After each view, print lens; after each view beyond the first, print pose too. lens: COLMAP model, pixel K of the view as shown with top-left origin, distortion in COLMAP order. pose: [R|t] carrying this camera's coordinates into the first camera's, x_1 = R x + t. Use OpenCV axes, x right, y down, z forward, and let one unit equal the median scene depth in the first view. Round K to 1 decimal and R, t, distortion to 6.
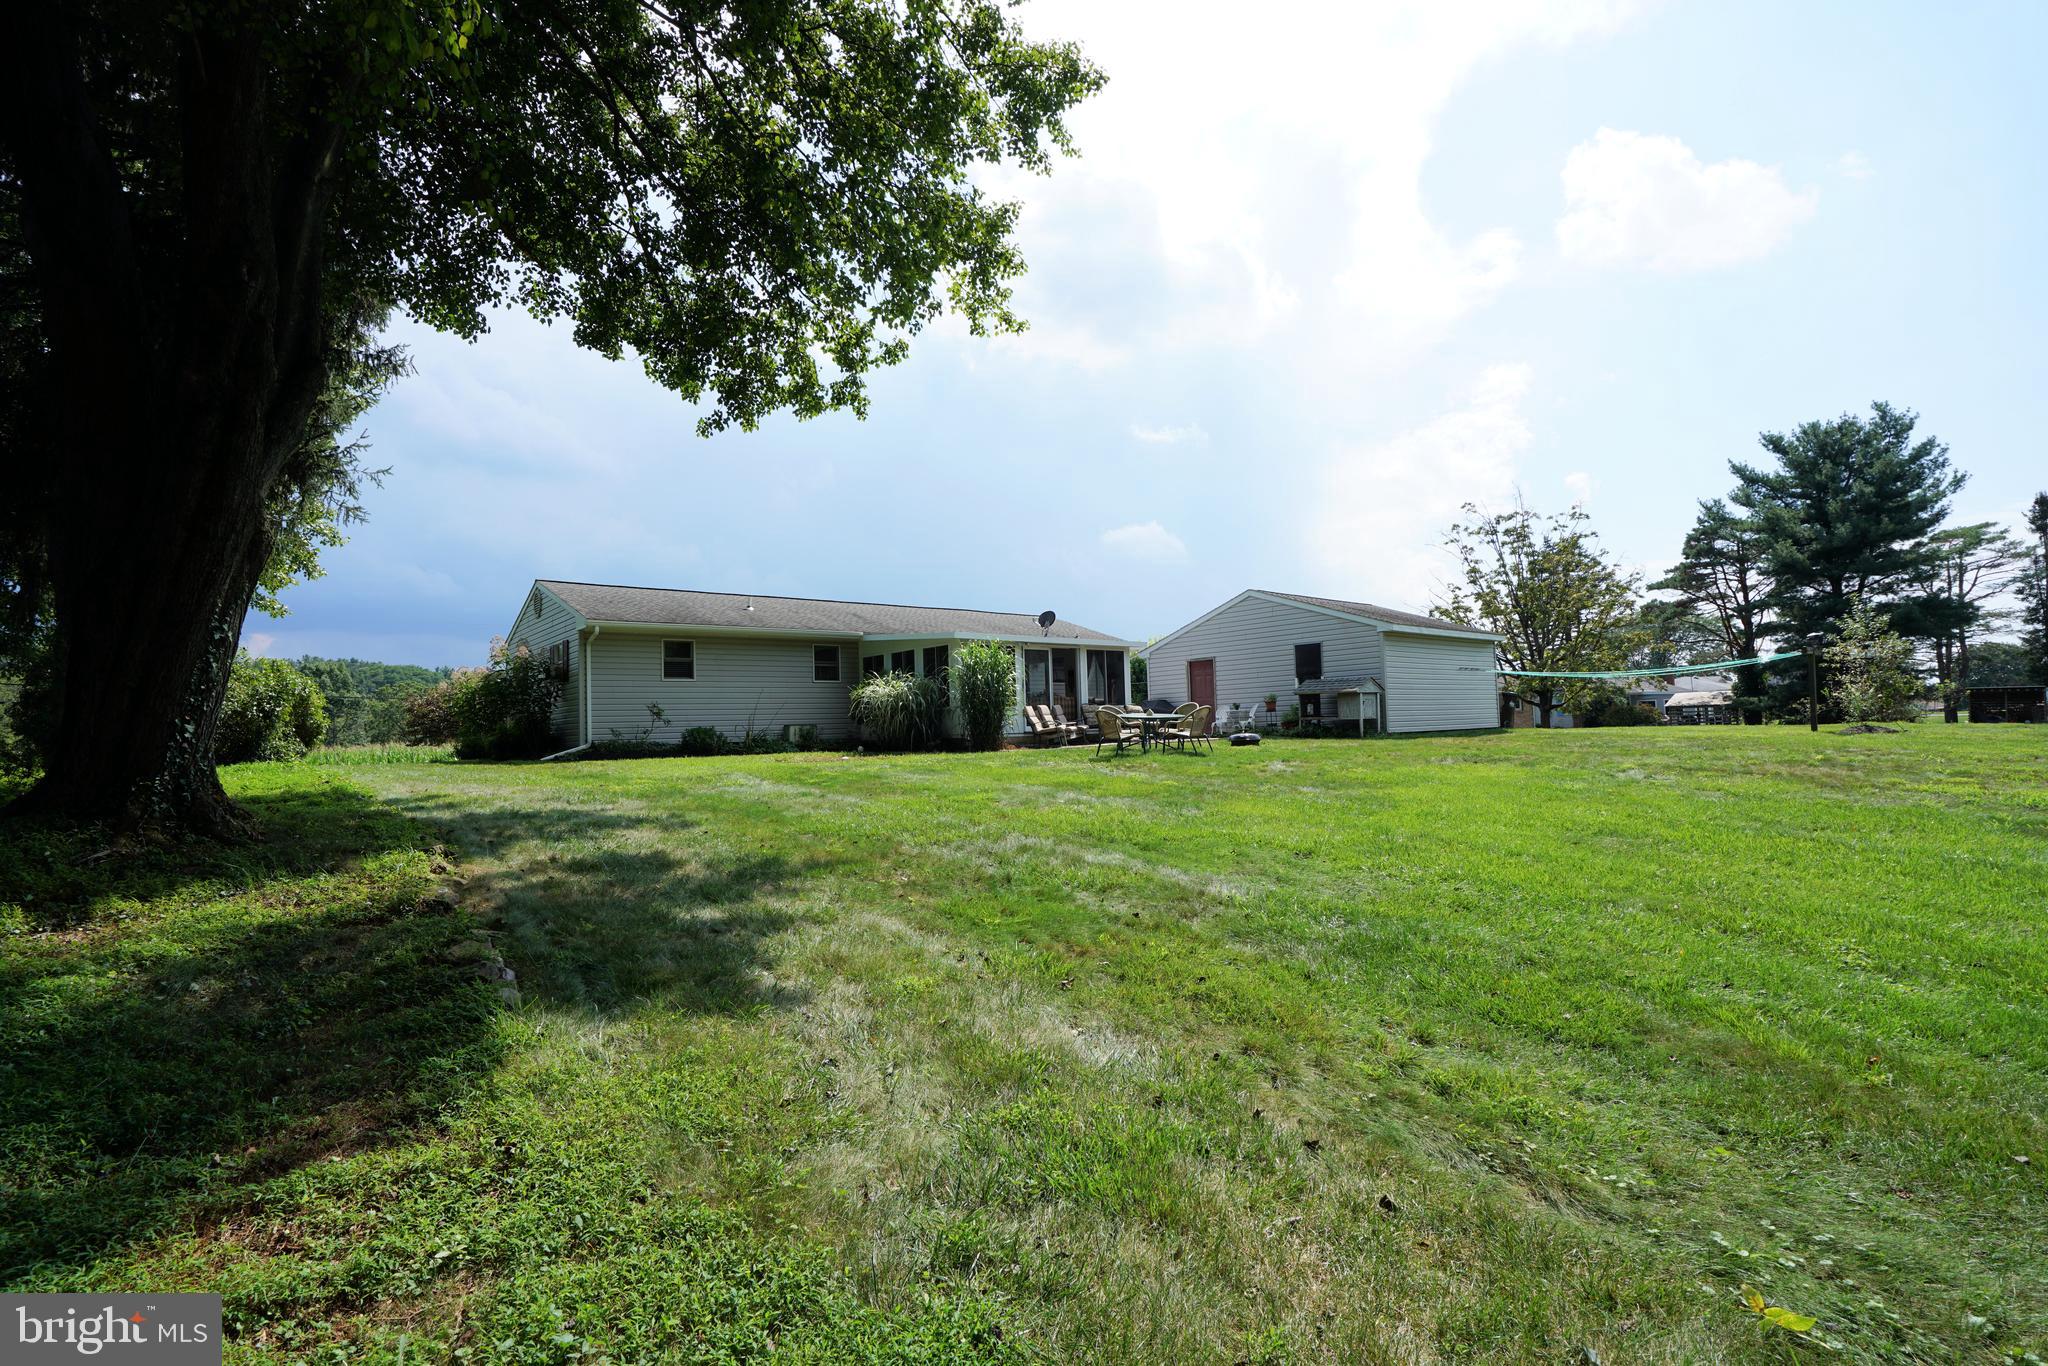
lens RADIAL K [[942.4, 0, 1026.6], [0, 942.4, 675.2], [0, 0, 1]] dist [-0.057576, 0.023775]
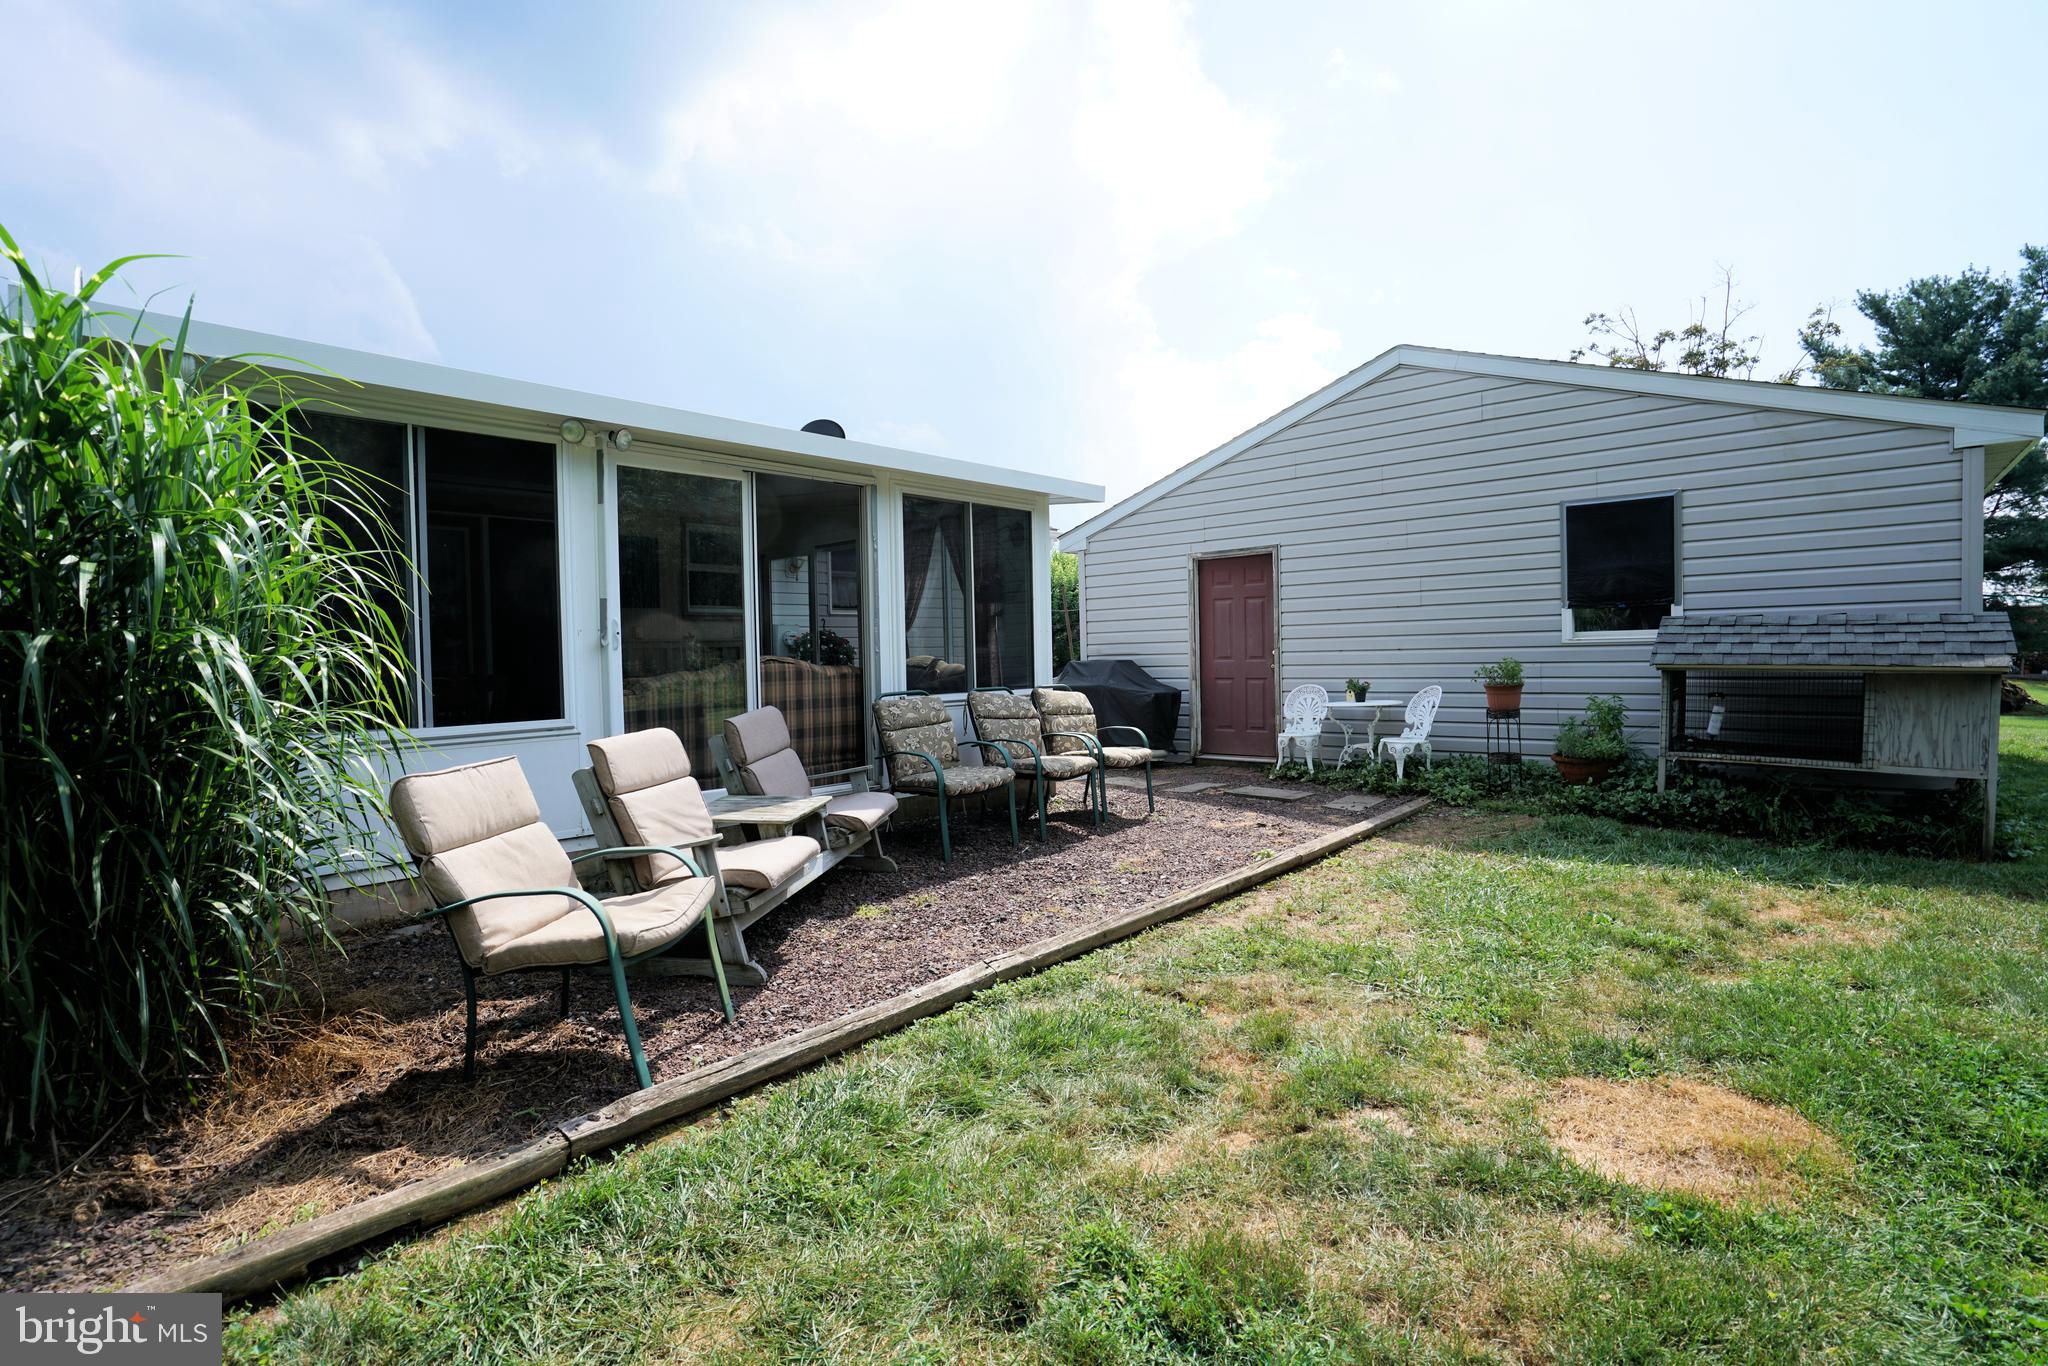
lens RADIAL K [[942.4, 0, 1026.6], [0, 942.4, 675.2], [0, 0, 1]] dist [-0.057576, 0.023775]
pose [[0.984805, 0.006337, 0.173548, 0.047998], [-0.018304, 0.997555, 0.067444, 0.006845], [-0.172697, -0.069596, 0.982513, 0.670543]]
